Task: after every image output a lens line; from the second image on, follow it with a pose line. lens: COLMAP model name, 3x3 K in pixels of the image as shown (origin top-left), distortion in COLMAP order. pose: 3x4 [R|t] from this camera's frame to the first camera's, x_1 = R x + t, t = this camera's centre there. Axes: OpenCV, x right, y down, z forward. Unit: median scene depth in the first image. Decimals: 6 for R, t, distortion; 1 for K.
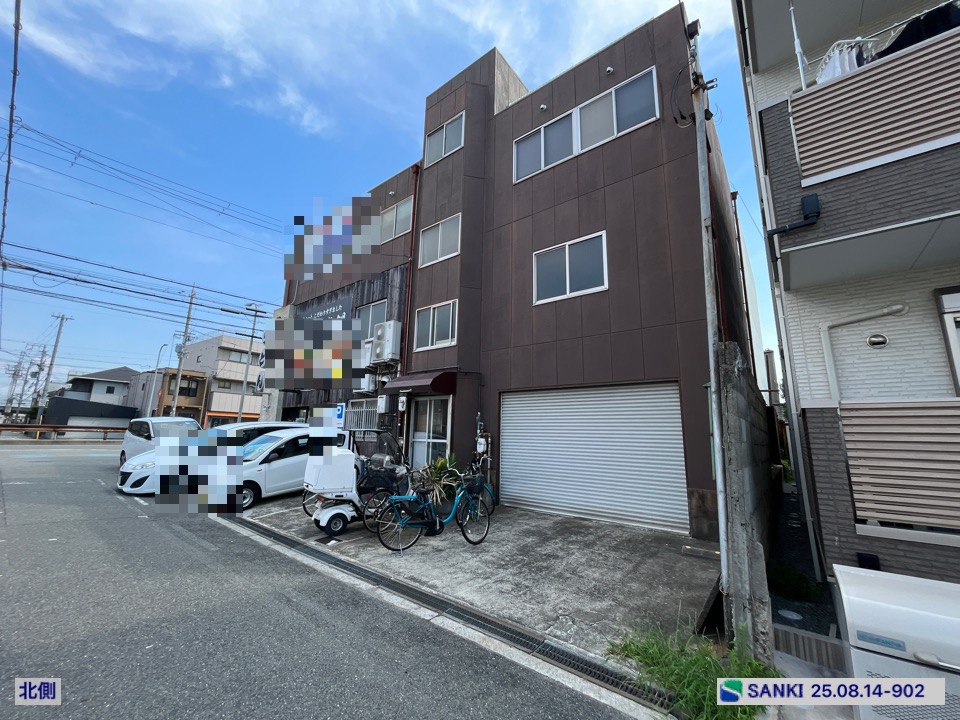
lens RADIAL K [[386.9, 0, 477.3], [0, 386.9, 359.4], [0, 0, 1]] dist [-0.002953, 0.000581]
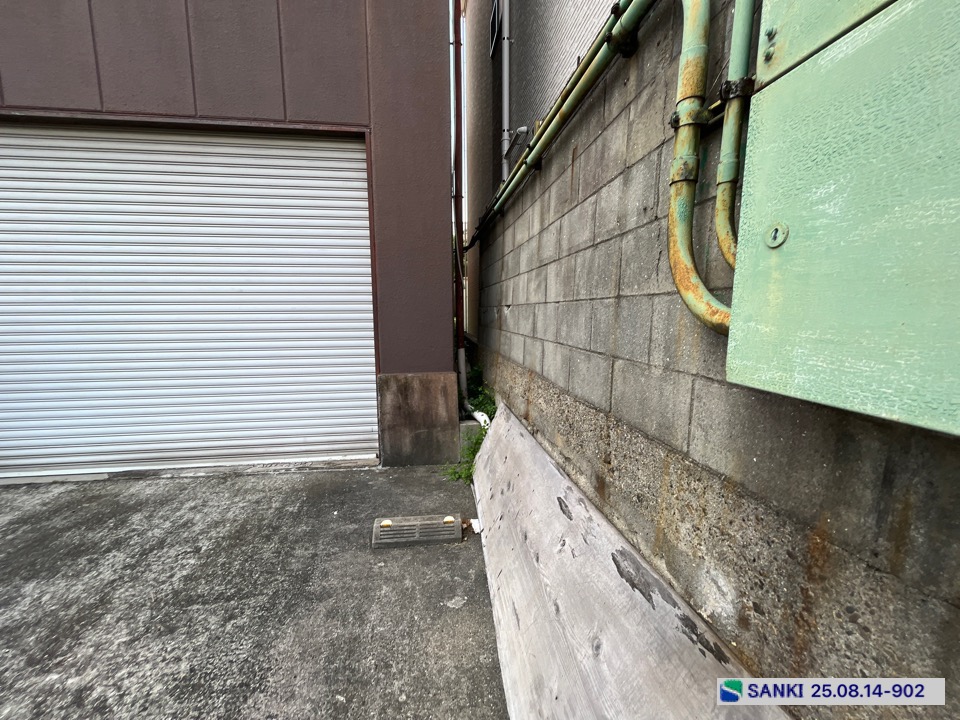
lens RADIAL K [[386.9, 0, 476.8], [0, 386.9, 359.7], [0, 0, 1]] dist [-0.002953, 0.000581]
pose [[0.695506, -0.123580, 0.707813, 0.235792], [-0.118656, 0.951819, 0.282775, 0.133342], [-0.708655, -0.280657, 0.647333, 0.489673]]
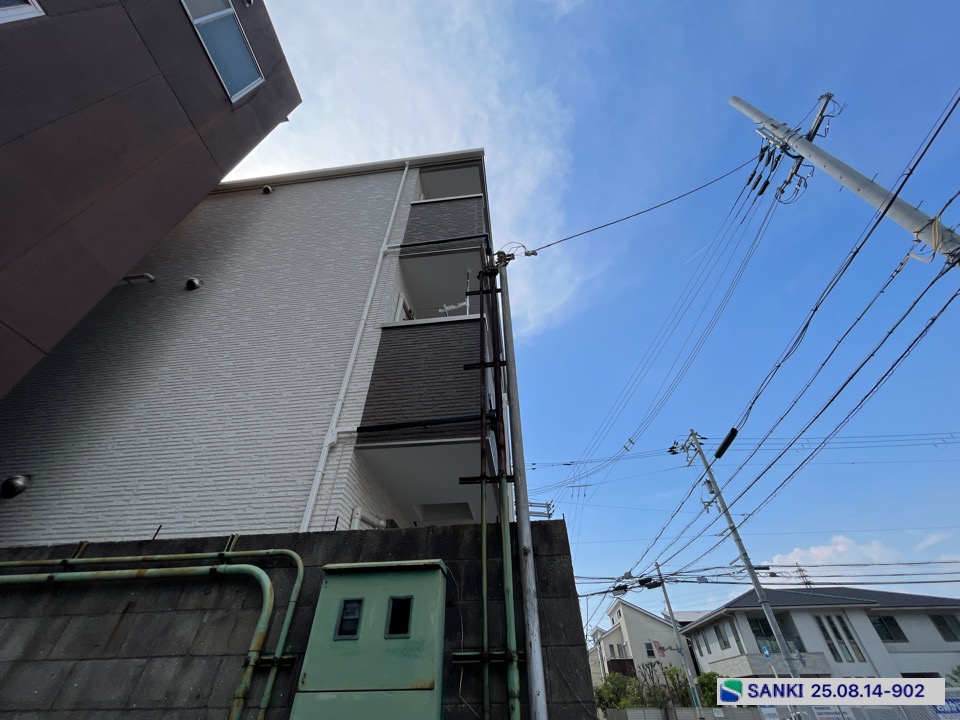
lens RADIAL K [[386.9, 0, 477.6], [0, 386.9, 360.1], [0, 0, 1]] dist [-0.002953, 0.000581]
pose [[-0.527526, 0.550643, 0.646922, 0.037736], [-0.175540, 0.674412, -0.717185, 0.114451], [-0.831205, -0.491895, -0.259110, 0.571868]]
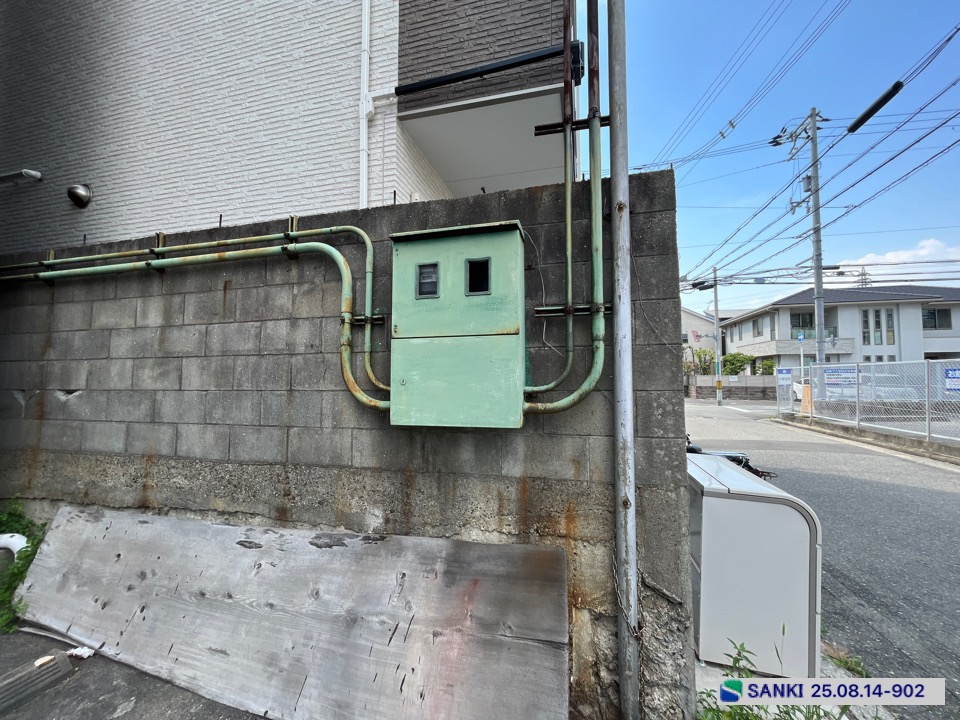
lens RADIAL K [[386.9, 0, 478.0], [0, 386.9, 359.2], [0, 0, 1]] dist [-0.002953, 0.000581]
pose [[-0.401957, 0.014325, 0.915546, 0.094395], [-0.189680, 0.976887, -0.098561, 0.127520], [-0.895797, -0.213278, -0.389949, 0.551691]]
